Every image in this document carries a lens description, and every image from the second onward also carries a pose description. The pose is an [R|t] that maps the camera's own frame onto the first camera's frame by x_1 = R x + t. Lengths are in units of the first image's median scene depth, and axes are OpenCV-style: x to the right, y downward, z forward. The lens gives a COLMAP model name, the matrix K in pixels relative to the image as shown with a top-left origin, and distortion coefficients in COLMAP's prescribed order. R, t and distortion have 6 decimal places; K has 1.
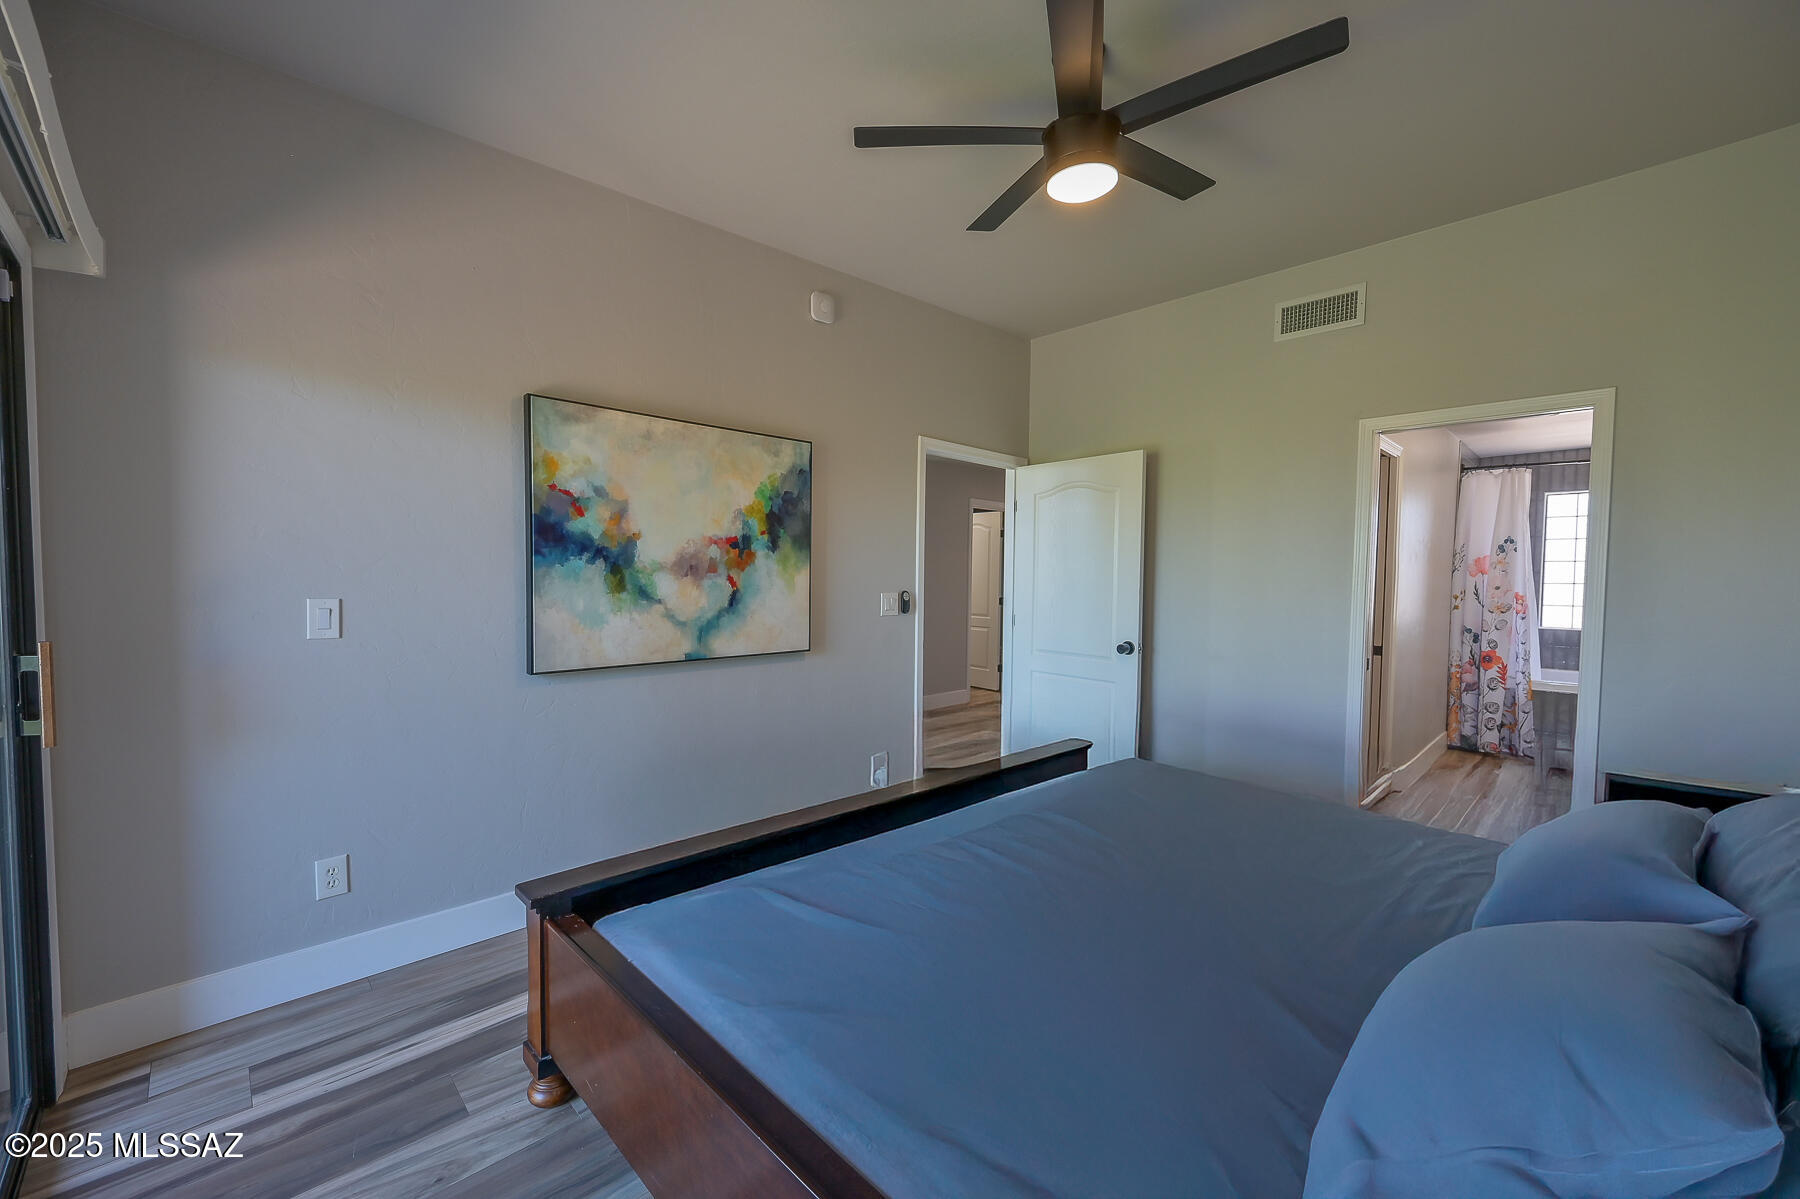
lens RADIAL K [[706.6, 0, 900.2], [0, 706.6, 602.3], [0, 0, 1]] dist [-0.001202, 0.000101]
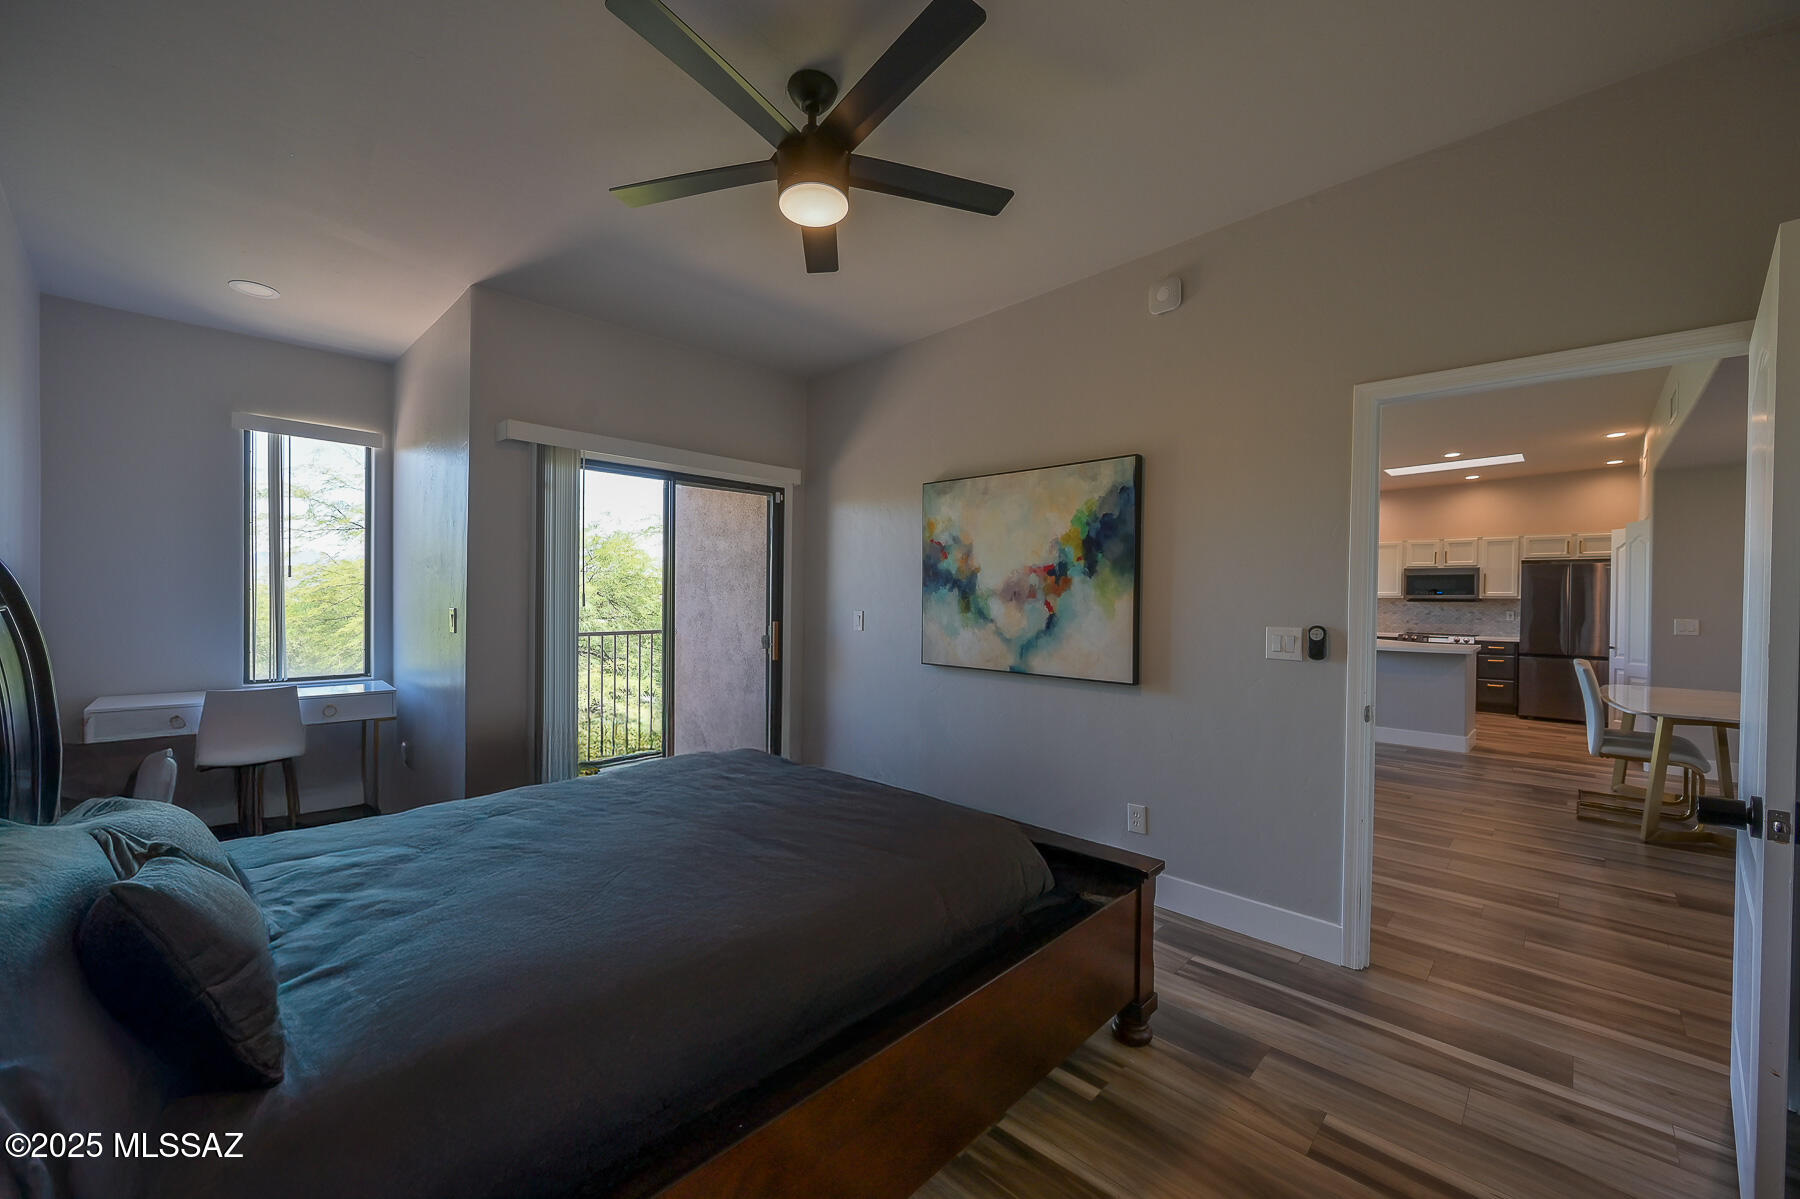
lens RADIAL K [[706.6, 0, 902.9], [0, 706.6, 601.1], [0, 0, 1]] dist [-0.001202, 0.000101]
pose [[0.031826, -0.006921, -0.999469, 0.841718], [-0.054921, 0.998453, -0.008663, -0.015501], [0.997983, 0.055167, 0.031397, 0.745627]]
